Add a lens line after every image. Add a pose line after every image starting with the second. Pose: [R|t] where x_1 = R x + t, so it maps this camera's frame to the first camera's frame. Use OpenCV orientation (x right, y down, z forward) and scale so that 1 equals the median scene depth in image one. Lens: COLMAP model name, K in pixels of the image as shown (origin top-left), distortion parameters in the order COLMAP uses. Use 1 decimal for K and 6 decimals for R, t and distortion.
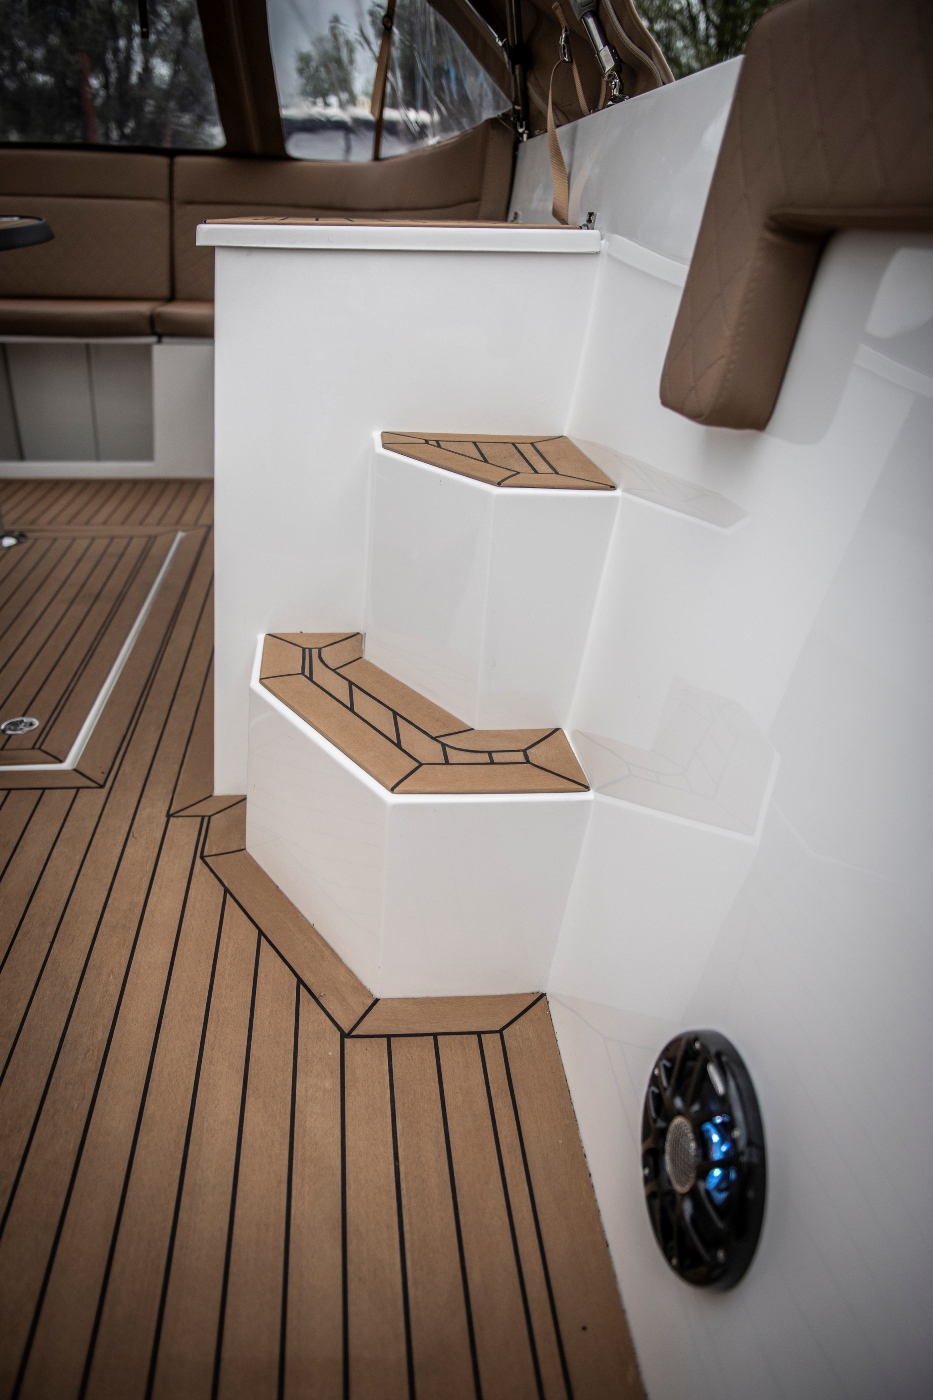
lens RADIAL K [[966.0, 0, 466.5], [0, 966.0, 700.0], [0, 0, 1]] dist [-0.004089, -0.001700]
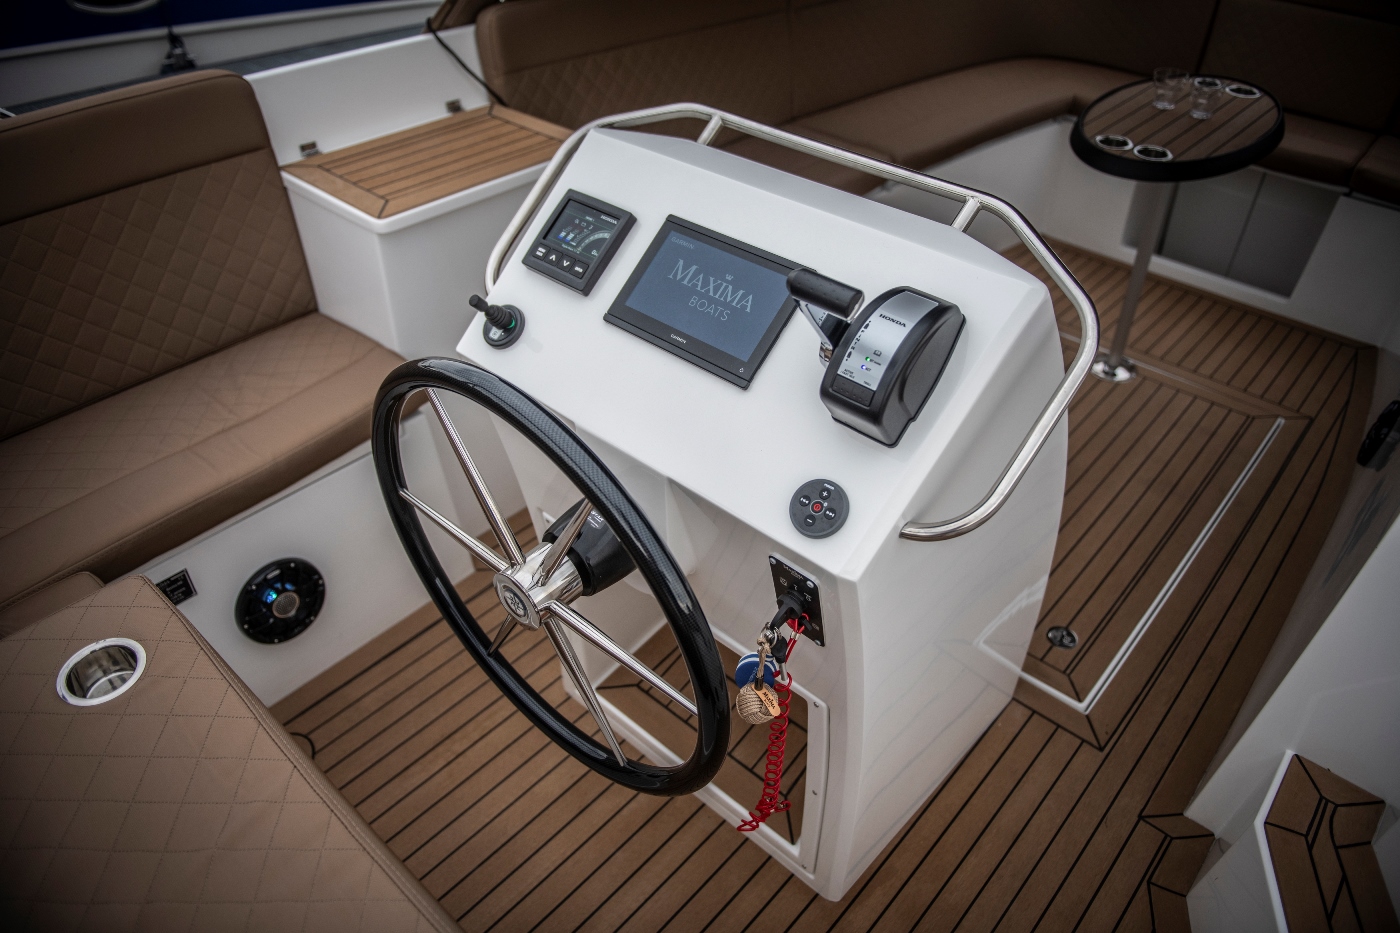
lens RADIAL K [[960.8, 0, 700.0], [0, 960.8, 466.5], [0, 0, 1]] dist [-0.074171, -0.001769]
pose [[0.653197, 0.417267, -0.631840, -0.118453], [-0.301923, 0.908780, 0.288030, -0.429944], [0.694389, 0.002627, 0.719595, -0.184925]]
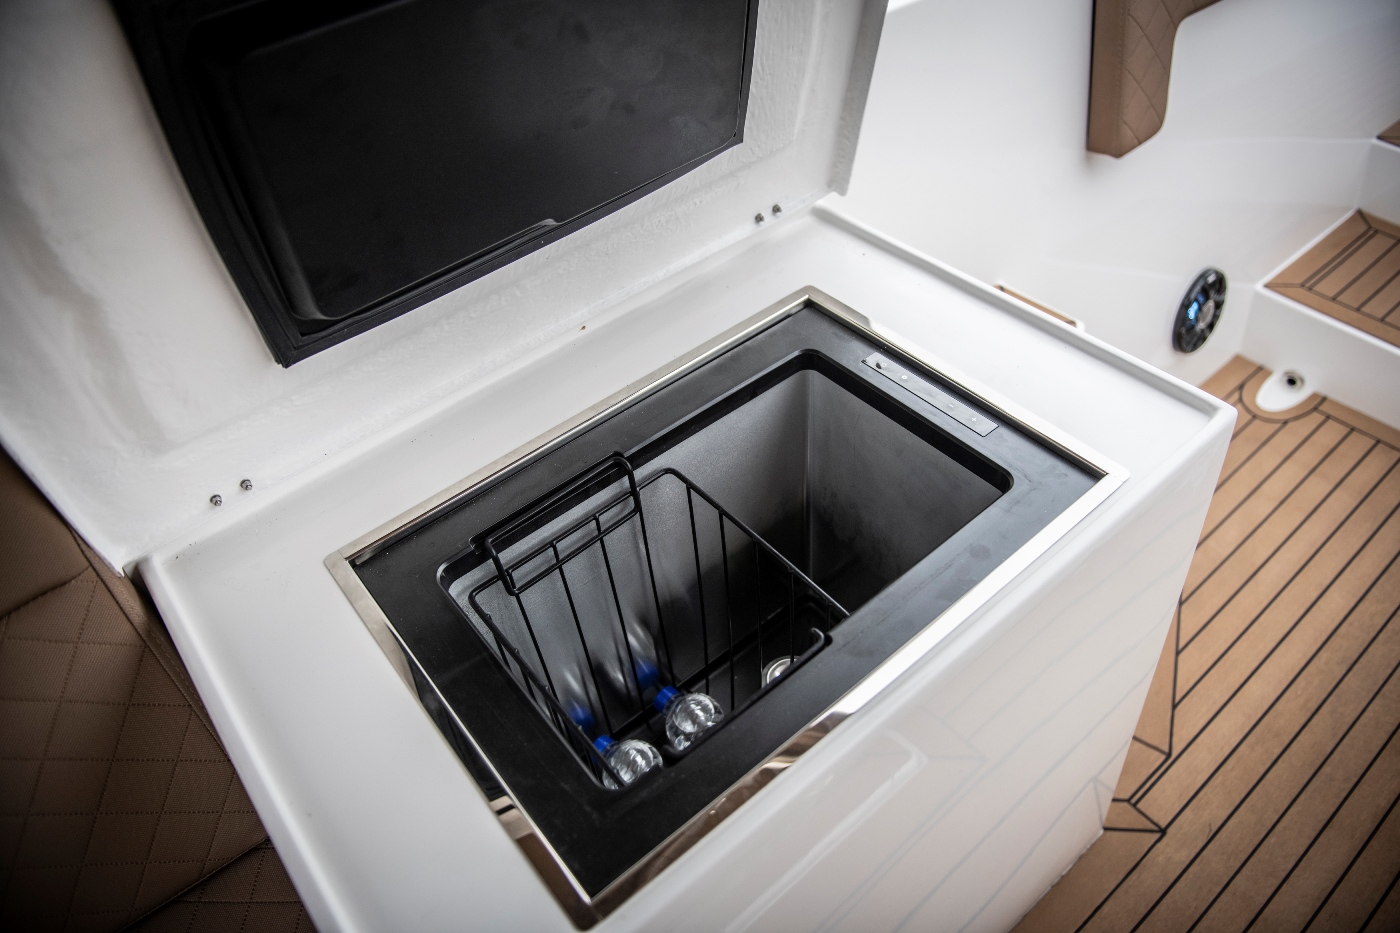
lens RADIAL K [[966.0, 0, 700.0], [0, 966.0, 466.5], [0, 0, 1]] dist [-0.004089, -0.001700]
pose [[-0.538505, -0.603003, 0.588557, -0.405903], [0.417094, 0.416153, 0.807991, -1.010150], [-0.732151, 0.680591, 0.027409, 1.063112]]
